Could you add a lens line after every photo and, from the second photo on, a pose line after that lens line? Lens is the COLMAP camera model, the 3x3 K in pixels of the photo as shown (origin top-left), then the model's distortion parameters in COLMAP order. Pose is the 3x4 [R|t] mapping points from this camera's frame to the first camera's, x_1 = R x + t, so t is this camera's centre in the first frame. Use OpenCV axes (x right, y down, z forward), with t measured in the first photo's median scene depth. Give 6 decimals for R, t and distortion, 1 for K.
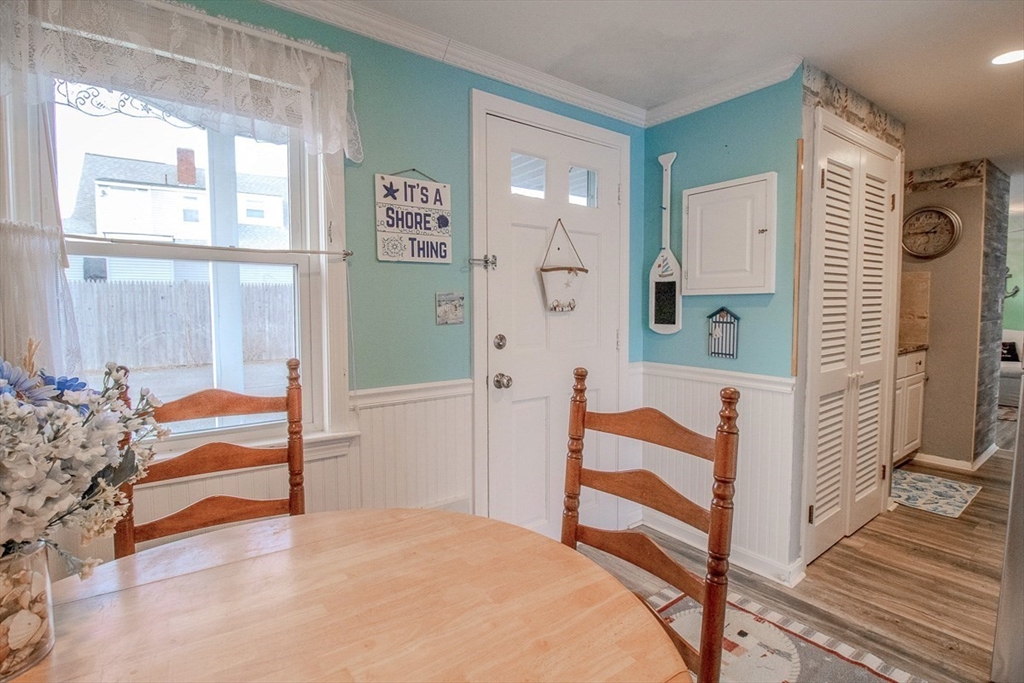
lens RADIAL K [[499.5, 0, 512.0], [0, 499.5, 336.7], [0, 0, 1]] dist [0.000169, -0.014636]
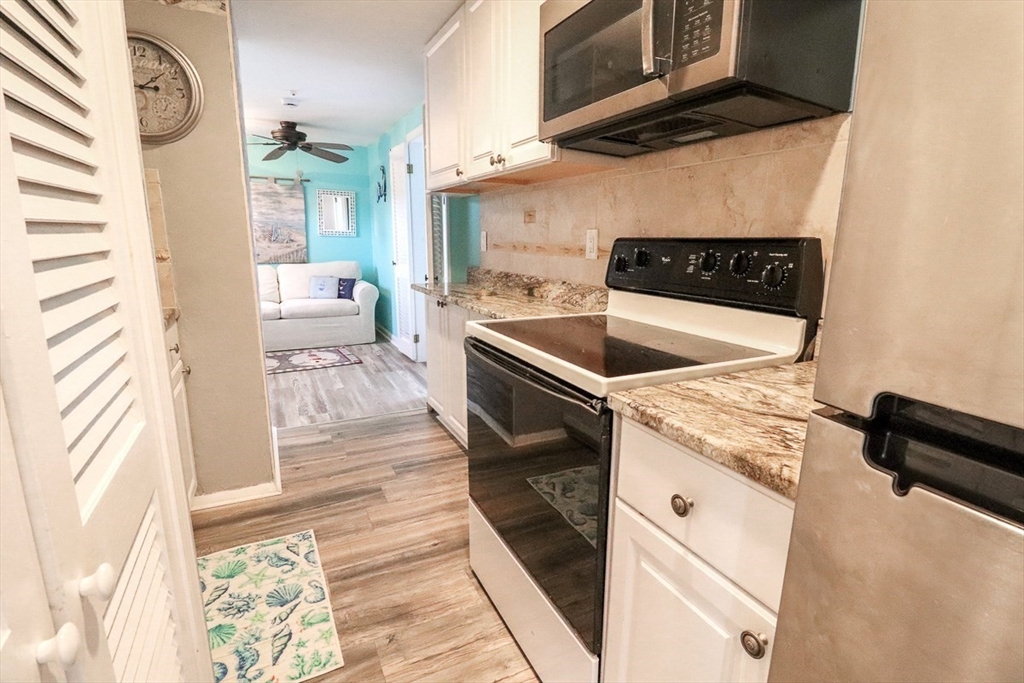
lens RADIAL K [[490.2, 0, 514.2], [0, 490.2, 337.6], [0, 0, 1]] dist [0.002698, -0.014425]
pose [[0.178548, -0.189297, 0.965550, 0.680746], [0.054938, 0.981706, 0.182306, -0.055461], [-0.982396, 0.020495, 0.185681, 0.964172]]
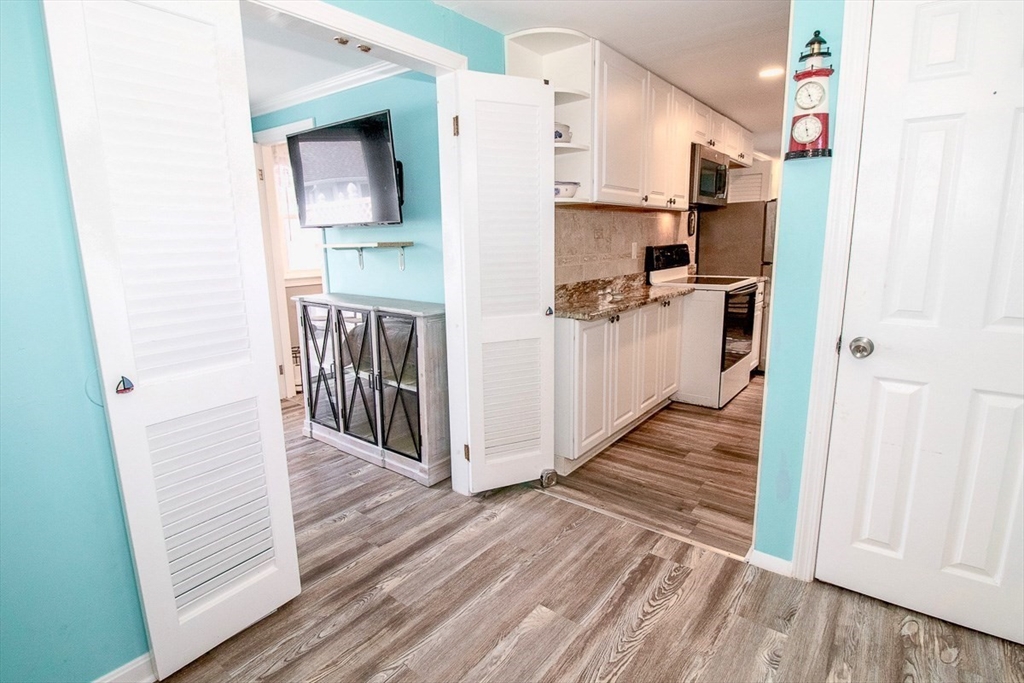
lens RADIAL K [[518.9, 0, 507.2], [0, 518.9, 338.2], [0, 0, 1]] dist [0.000312, -0.017342]
pose [[-0.964958, 0.074275, -0.251672, 2.585085], [0.007940, 0.966929, 0.254924, -0.223455], [0.262284, 0.243993, -0.933635, 2.653682]]
